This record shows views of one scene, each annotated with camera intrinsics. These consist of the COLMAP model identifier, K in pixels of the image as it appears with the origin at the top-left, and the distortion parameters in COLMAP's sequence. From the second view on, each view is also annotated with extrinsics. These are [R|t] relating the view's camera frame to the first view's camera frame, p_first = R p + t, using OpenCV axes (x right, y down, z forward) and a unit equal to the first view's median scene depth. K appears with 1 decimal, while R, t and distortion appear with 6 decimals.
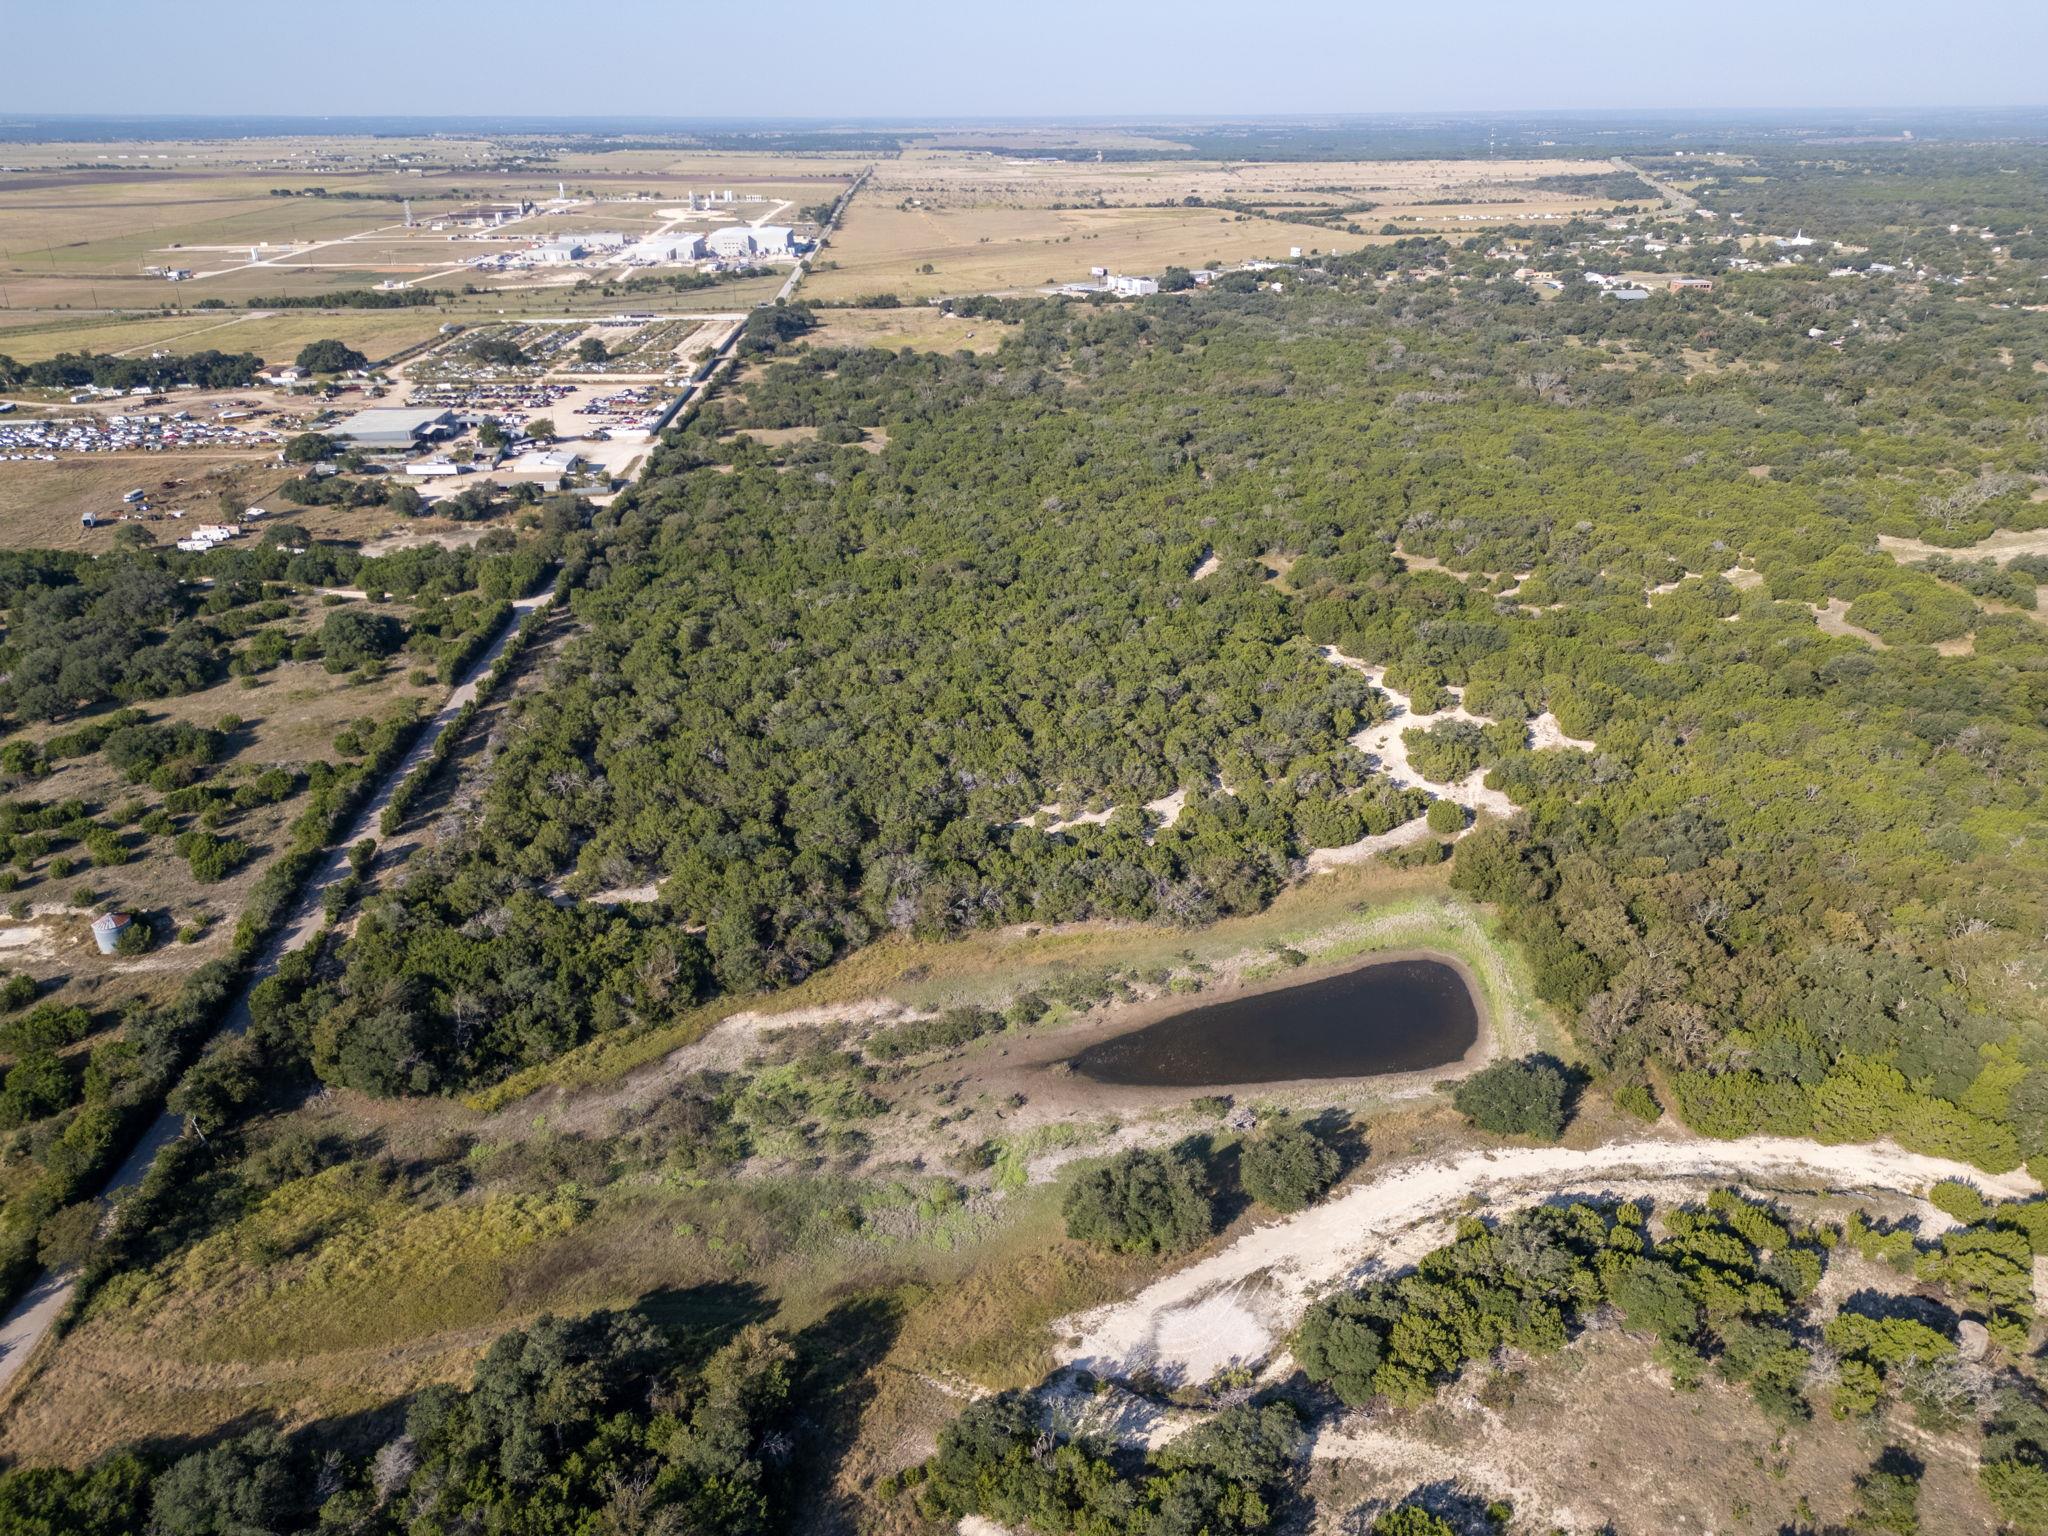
lens RADIAL K [[1433.2, 0, 1027.4], [0, 1433.2, 766.4], [0, 0, 1]] dist [0.090222, -0.084396]
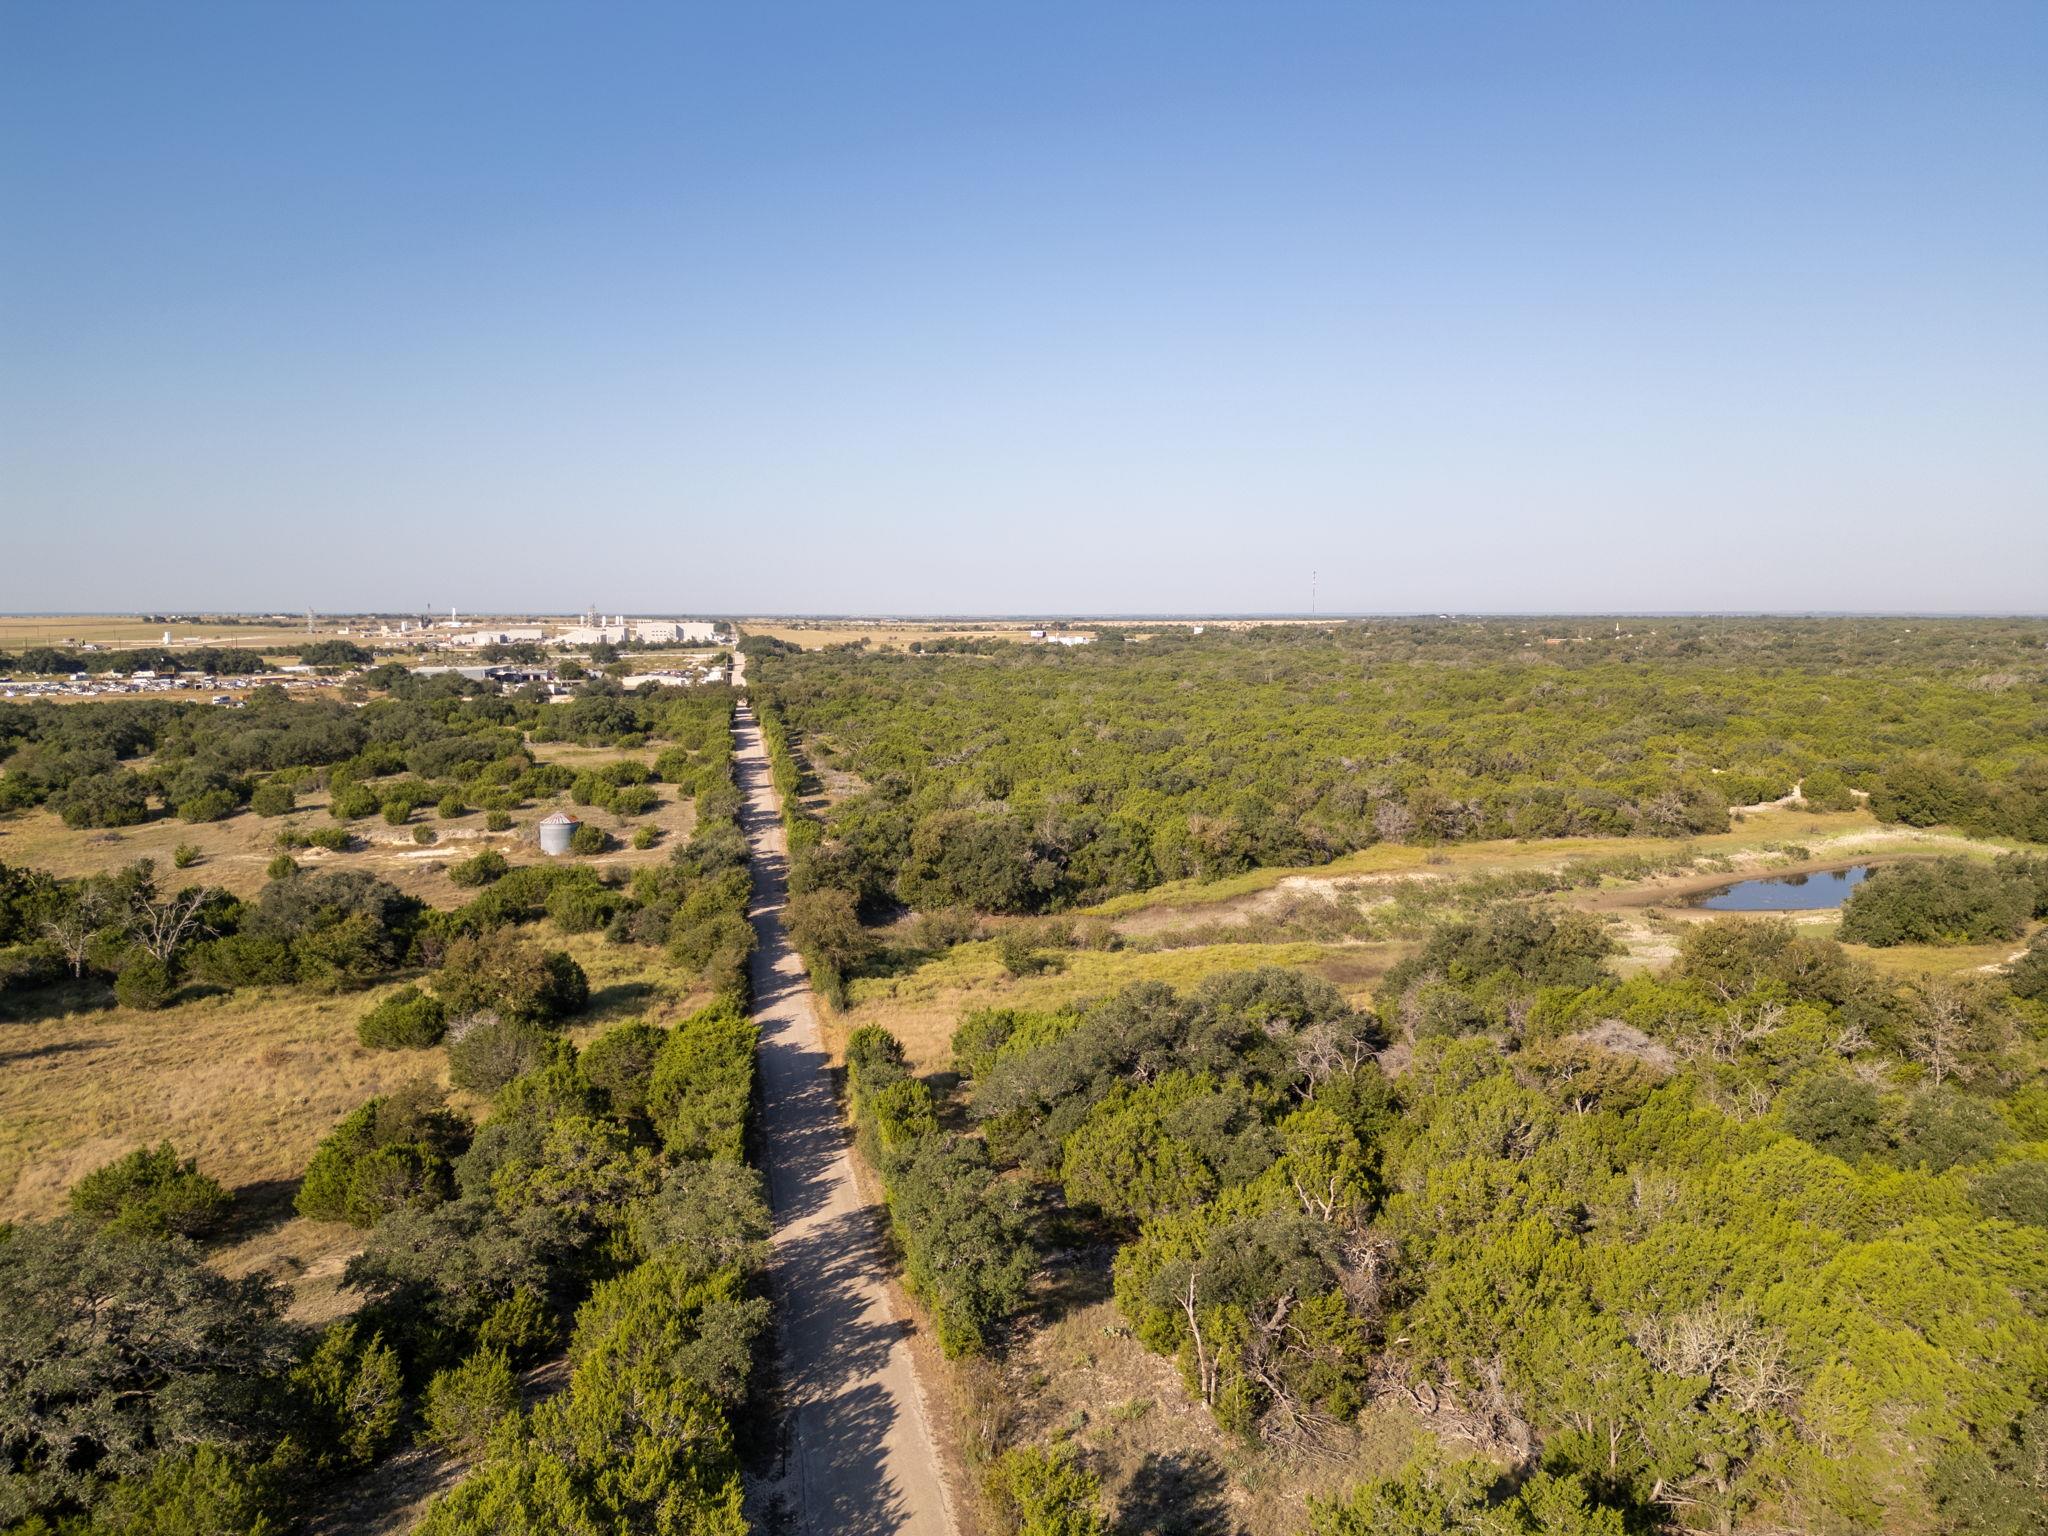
lens RADIAL K [[1431.3, 0, 1029.8], [0, 1431.3, 776.5], [0, 0, 1]] dist [0.084132, -0.079593]
pose [[0.990310, -0.012699, 0.138292, -0.118638], [0.054421, 0.951651, -0.302322, 0.091392], [-0.127766, 0.306919, 0.943121, 0.034781]]
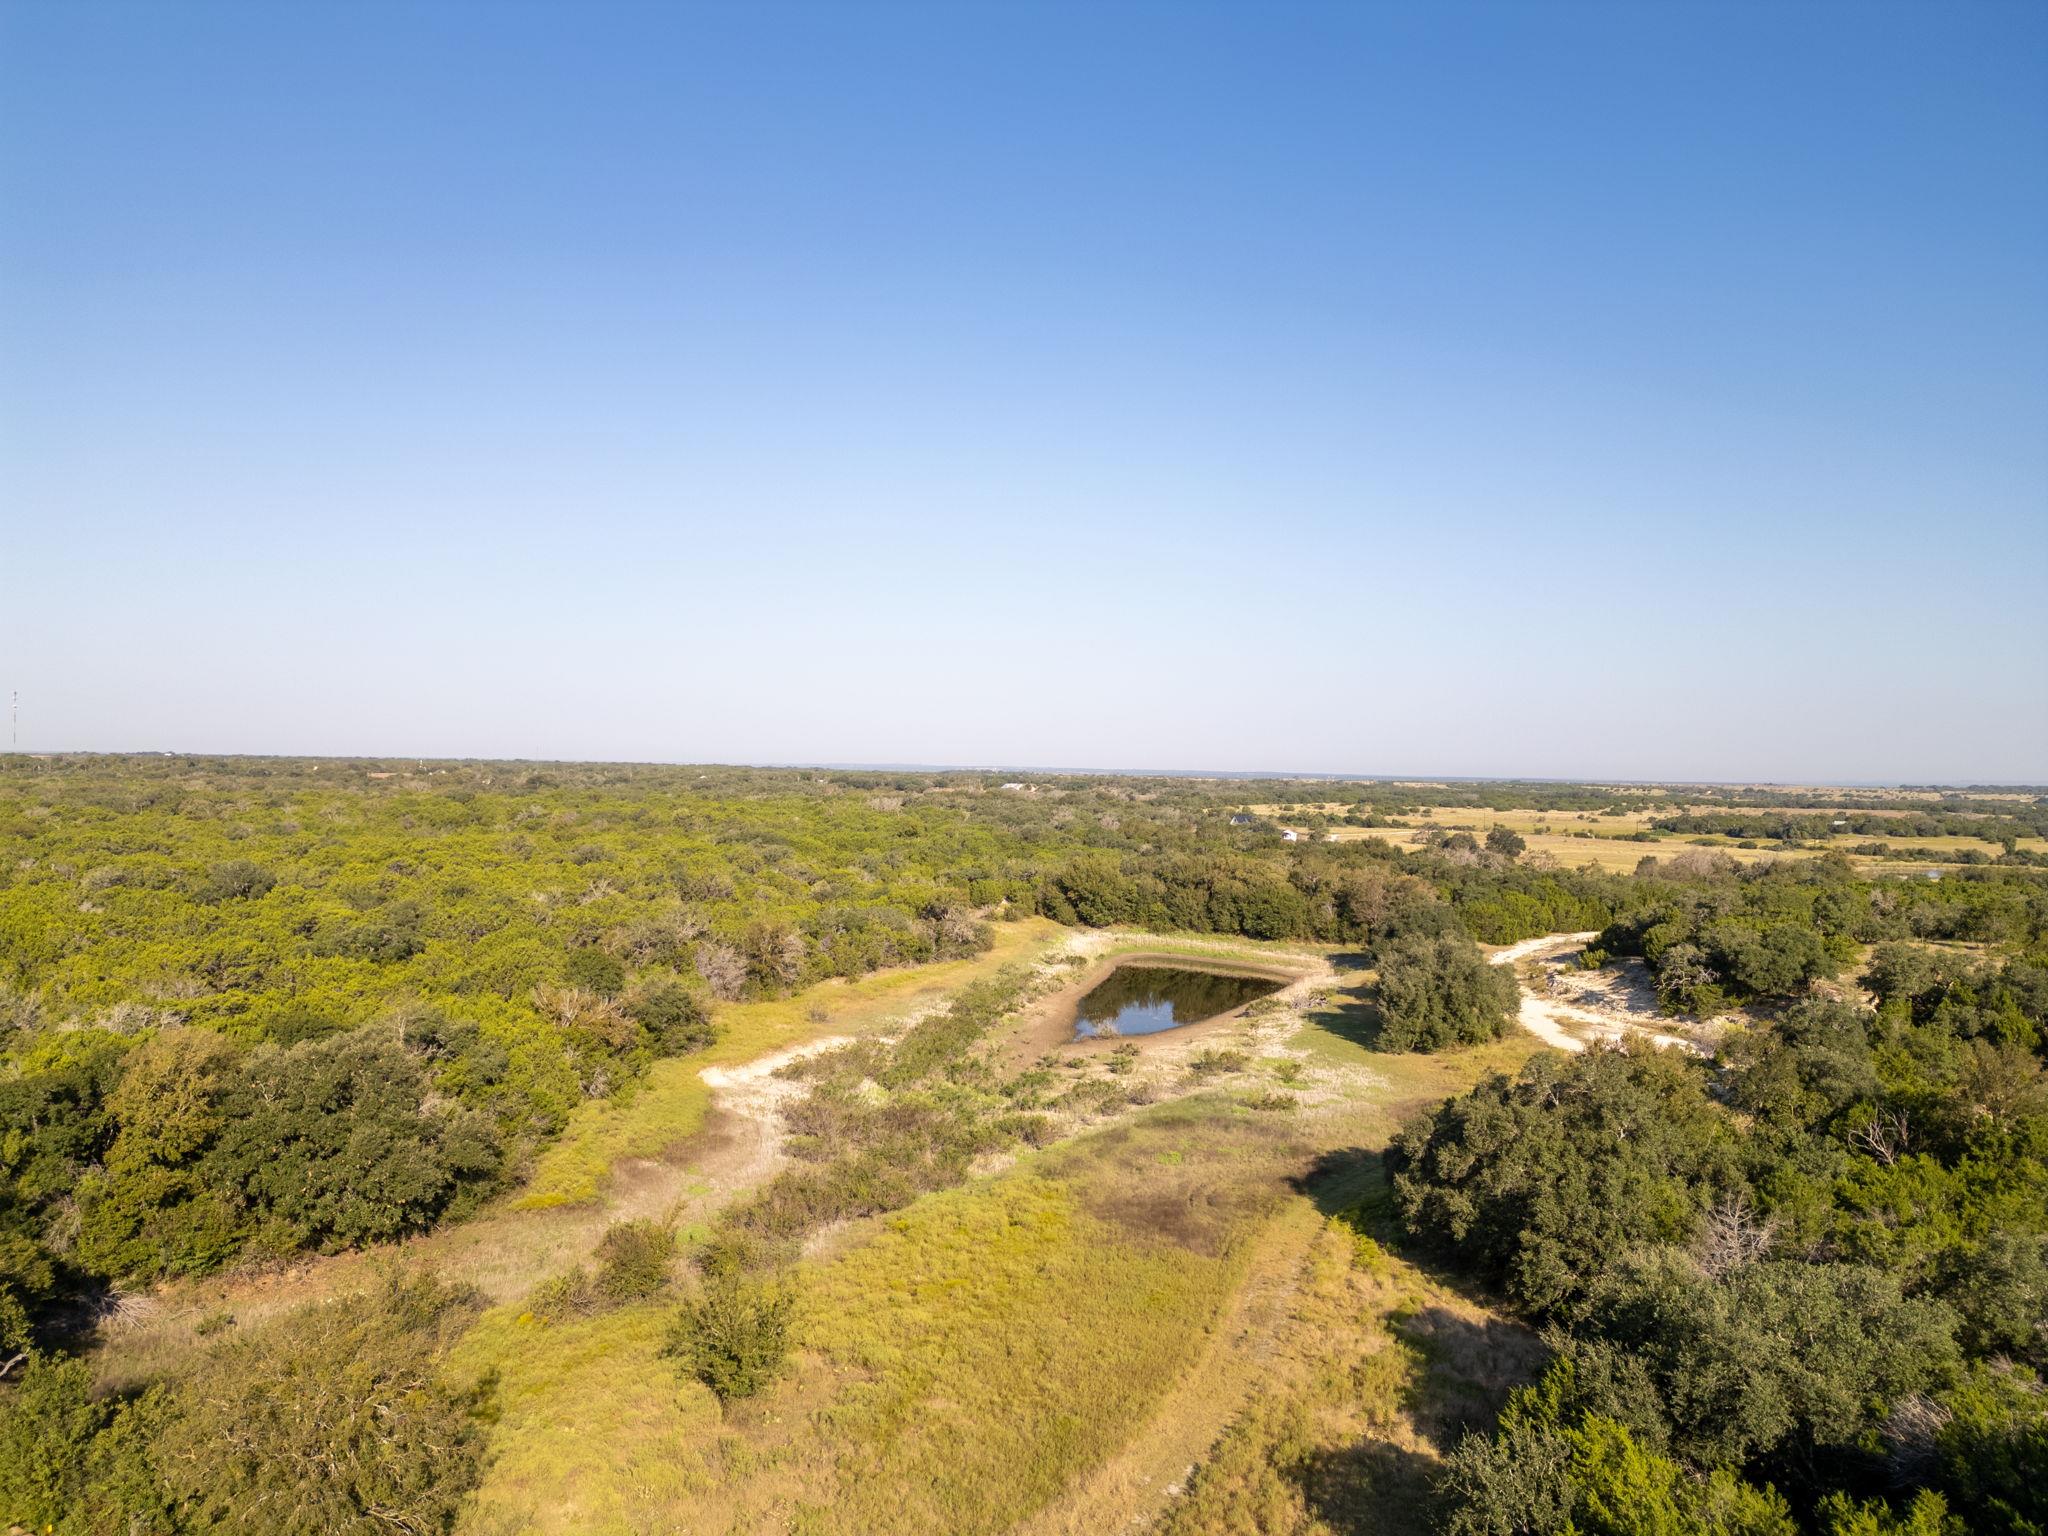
lens RADIAL K [[1431.3, 0, 1029.8], [0, 1431.3, 776.5], [0, 0, 1]] dist [0.084132, -0.079593]
pose [[0.568818, 0.005972, 0.822442, -0.146099], [0.319166, 0.920006, -0.227422, 0.057383], [-0.758010, 0.391858, 0.521410, 0.133609]]
